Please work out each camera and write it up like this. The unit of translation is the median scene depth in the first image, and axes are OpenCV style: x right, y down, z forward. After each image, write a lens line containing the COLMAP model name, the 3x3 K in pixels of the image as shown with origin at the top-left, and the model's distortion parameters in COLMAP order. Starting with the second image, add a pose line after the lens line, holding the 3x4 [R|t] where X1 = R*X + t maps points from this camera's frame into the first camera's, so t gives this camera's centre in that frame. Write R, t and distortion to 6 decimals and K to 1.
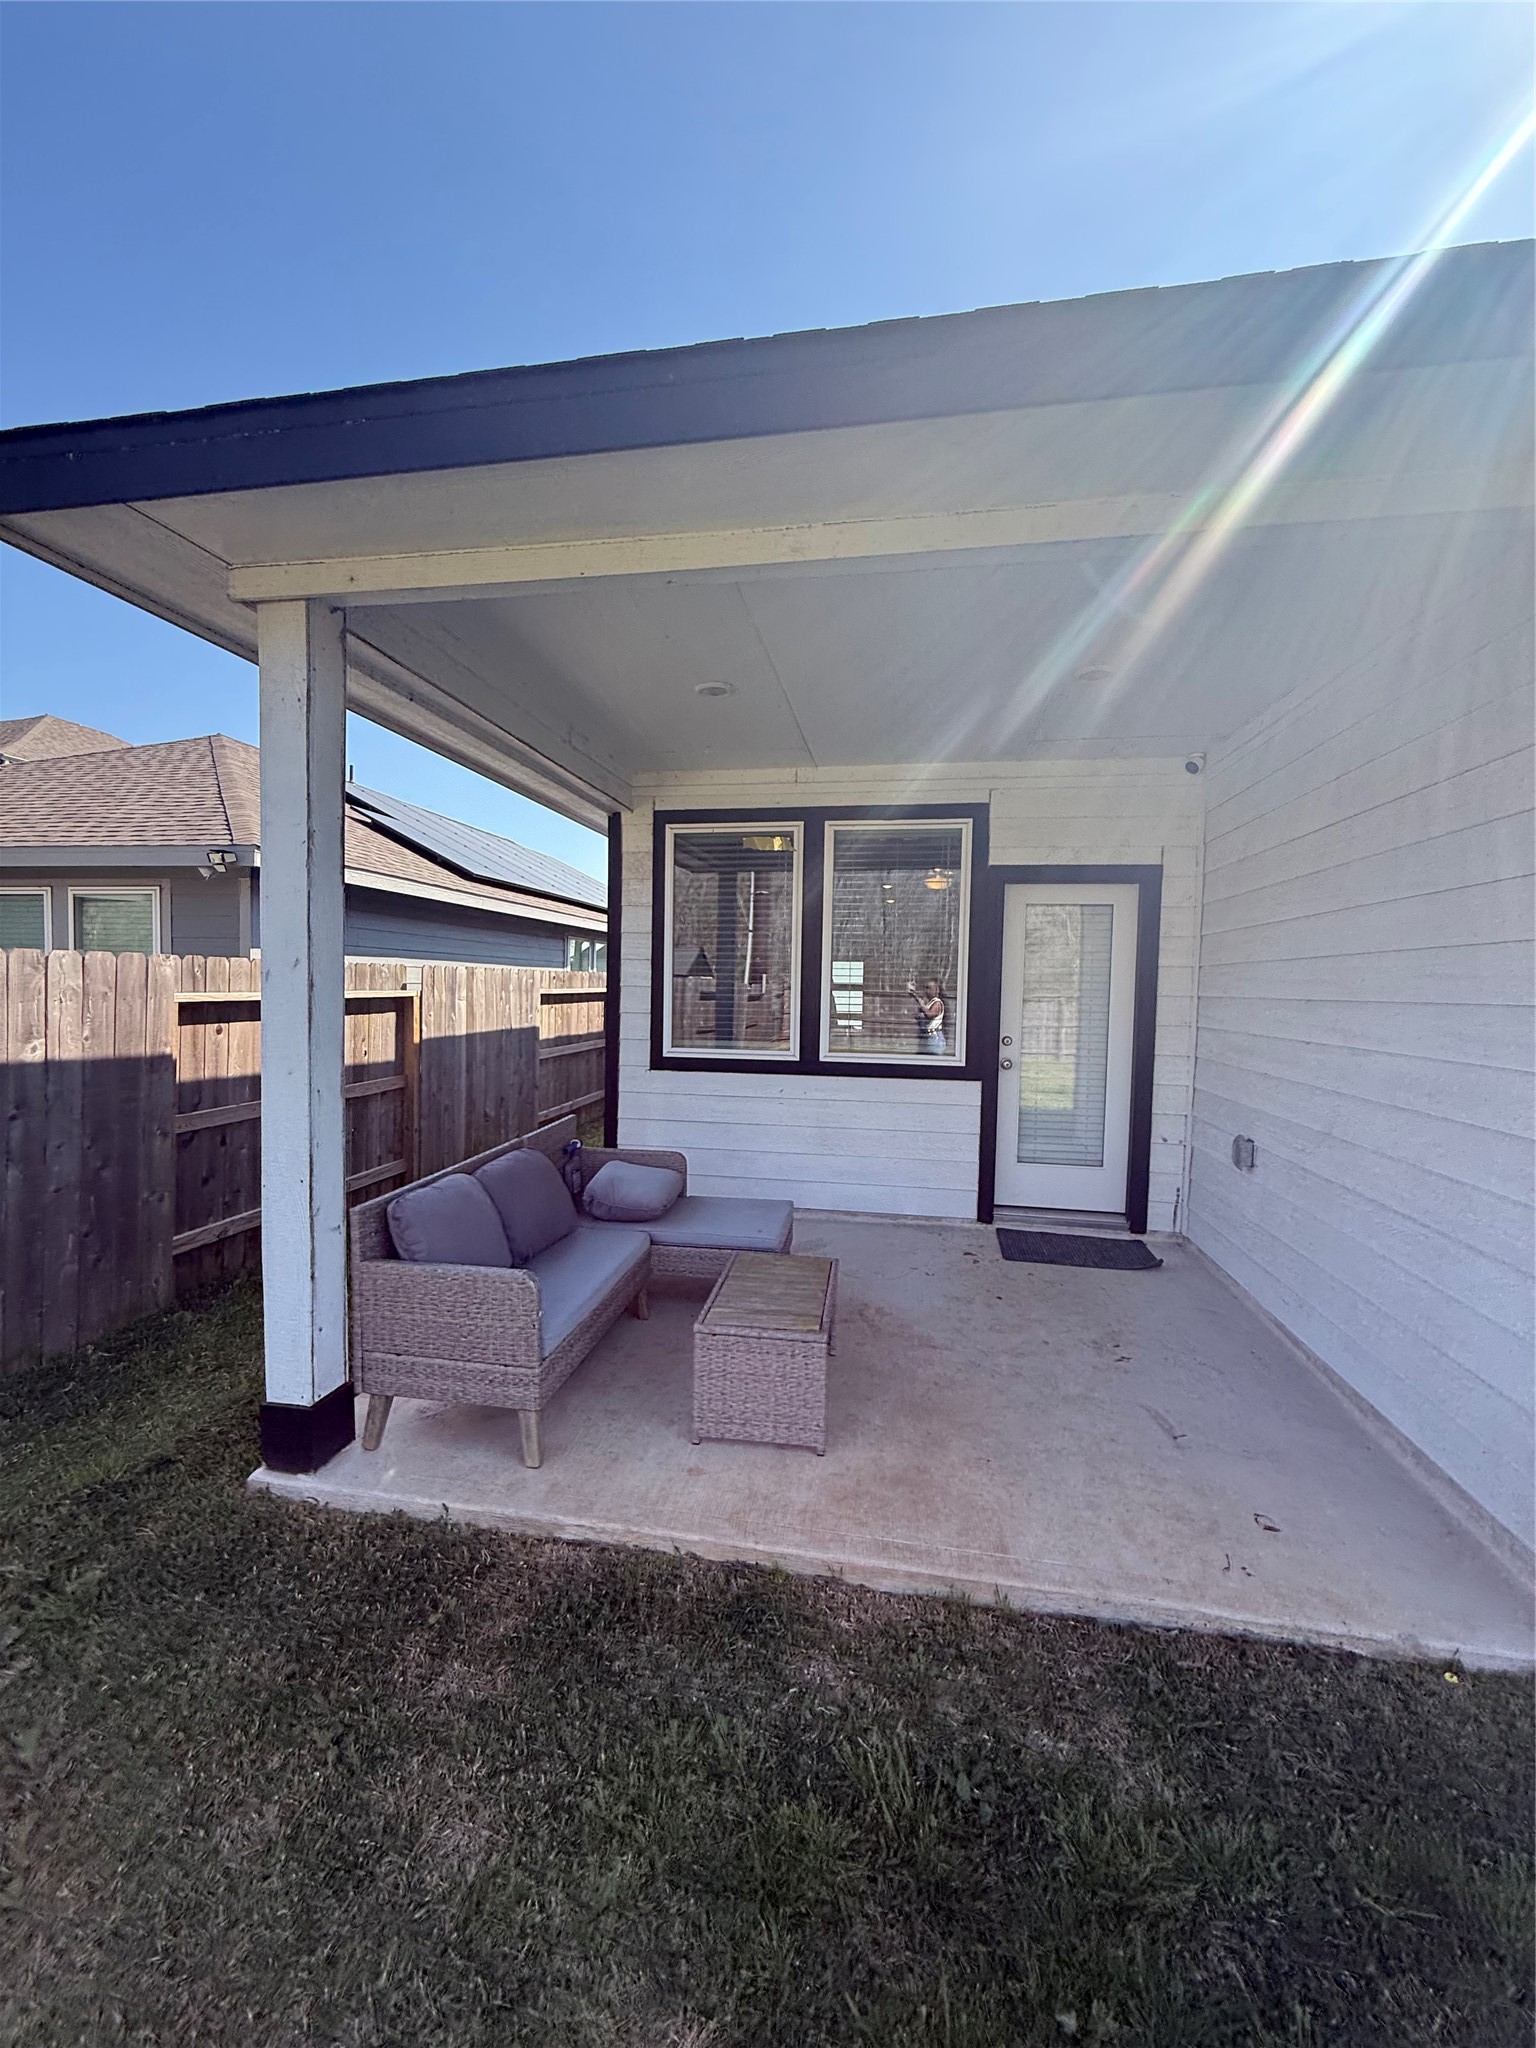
lens RADIAL K [[819.6, 0, 767.2], [0, 819.6, 1017.3], [0, 0, 1]] dist [-0.000655, 0.000056]
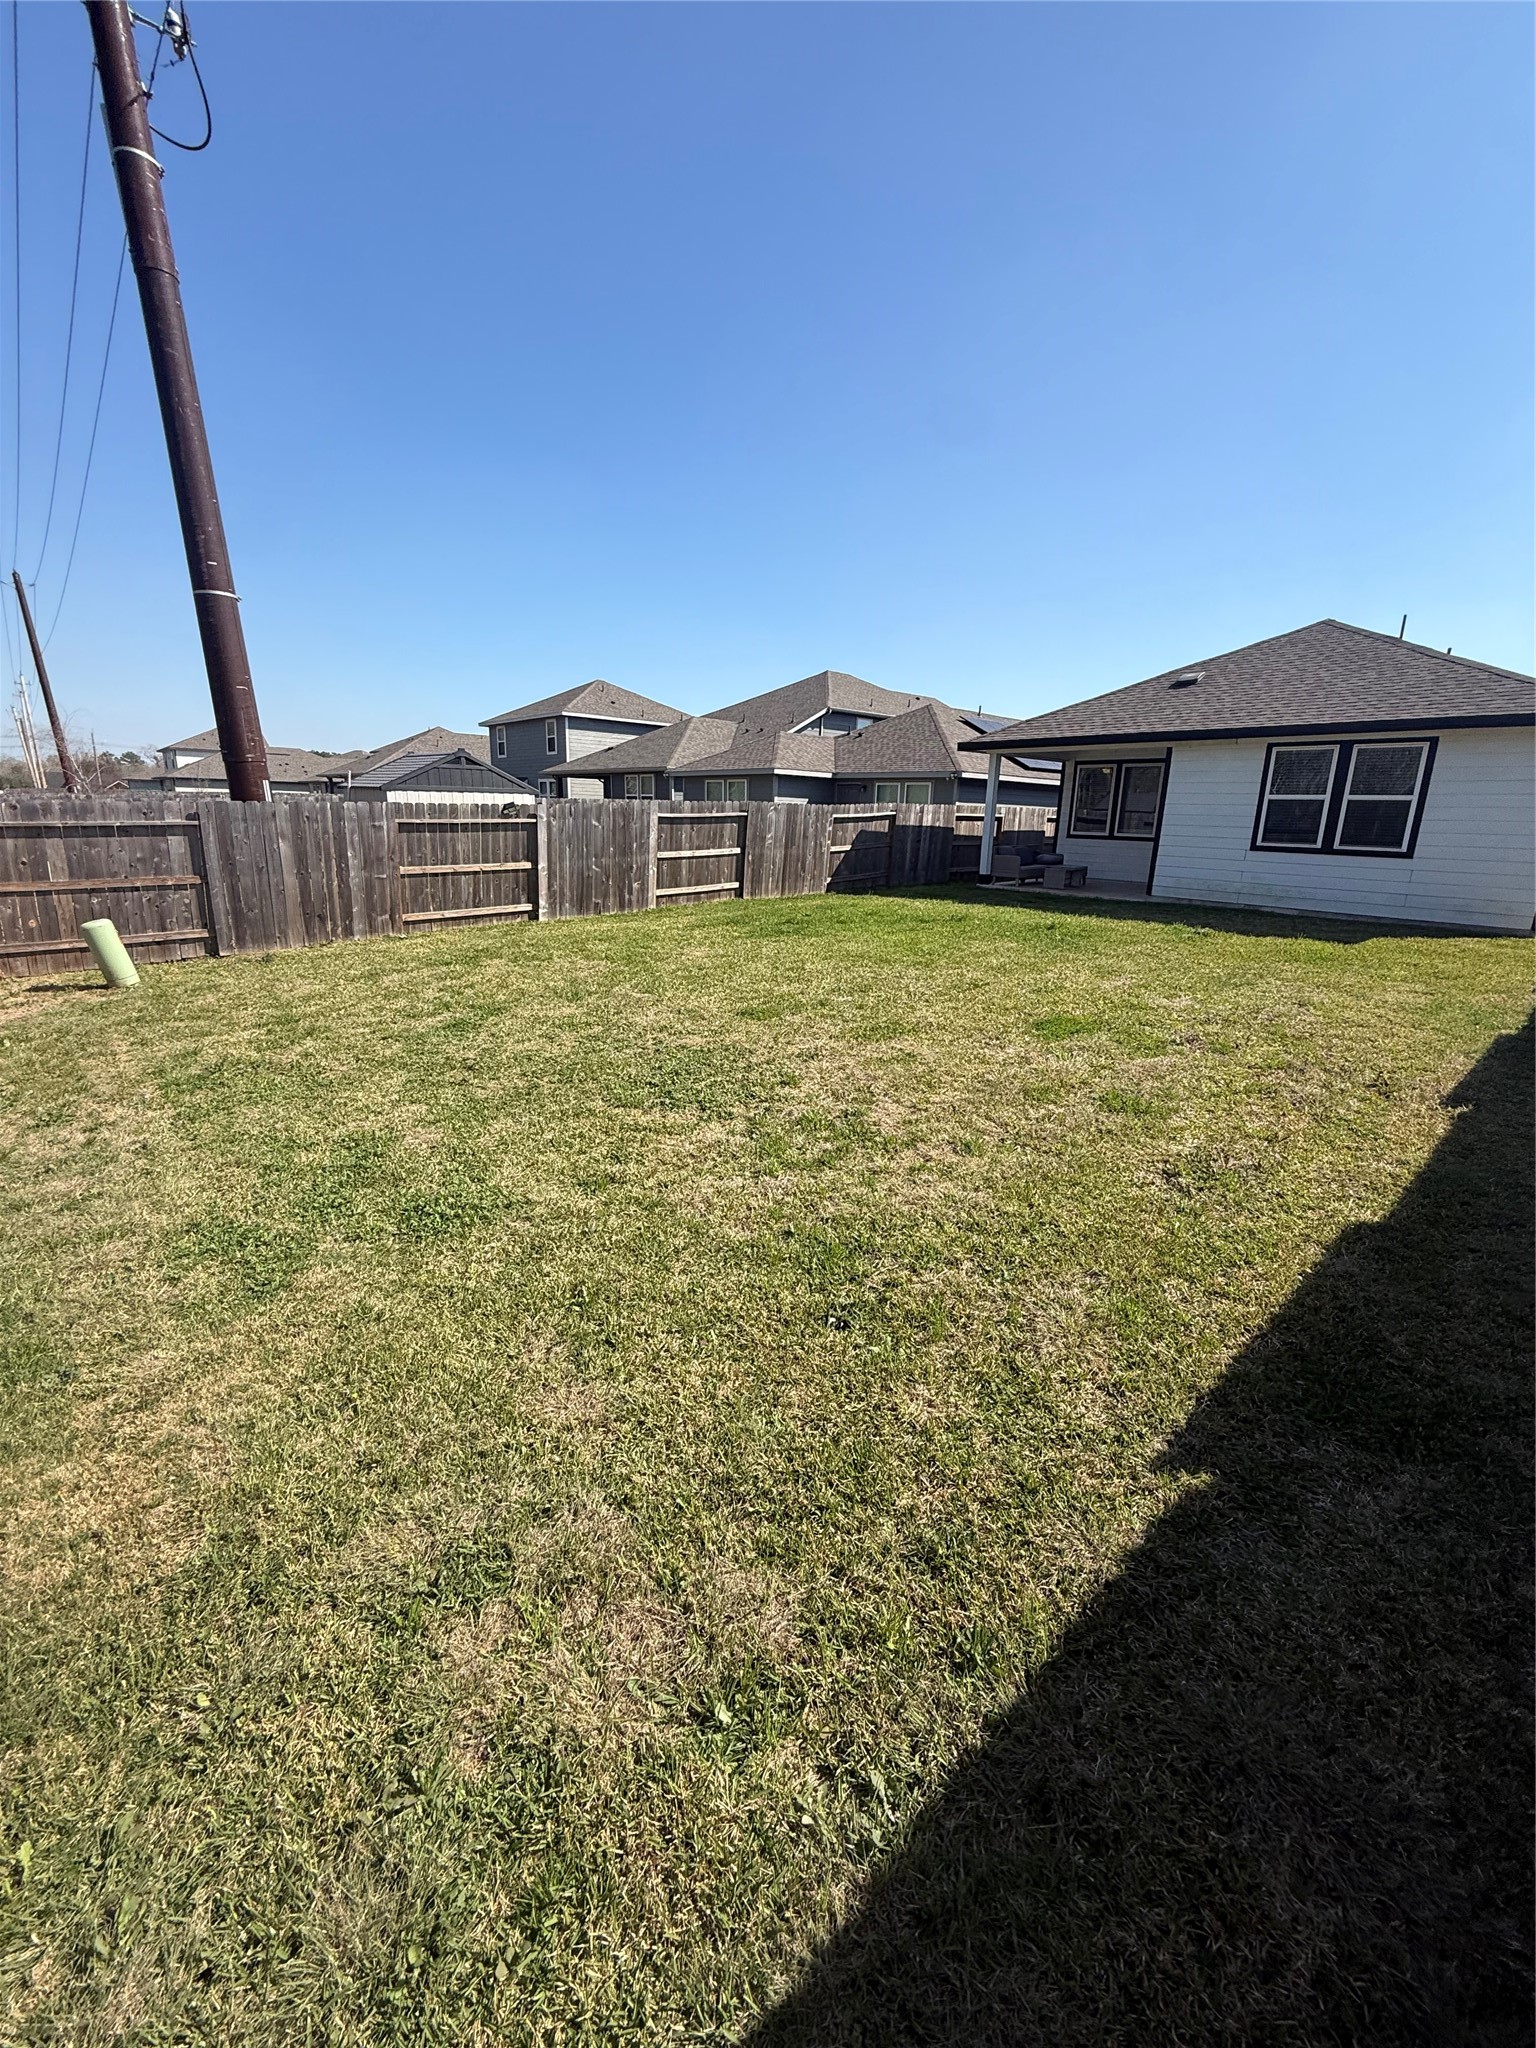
lens RADIAL K [[819.6, 0, 769.4], [0, 819.6, 1027.1], [0, 0, 1]] dist [-0.000655, 0.000056]
pose [[0.801260, 0.146926, -0.579996, 0.794556], [-0.026502, 0.977144, 0.210920, 0.123494], [0.597729, -0.153631, 0.786840, -2.133063]]
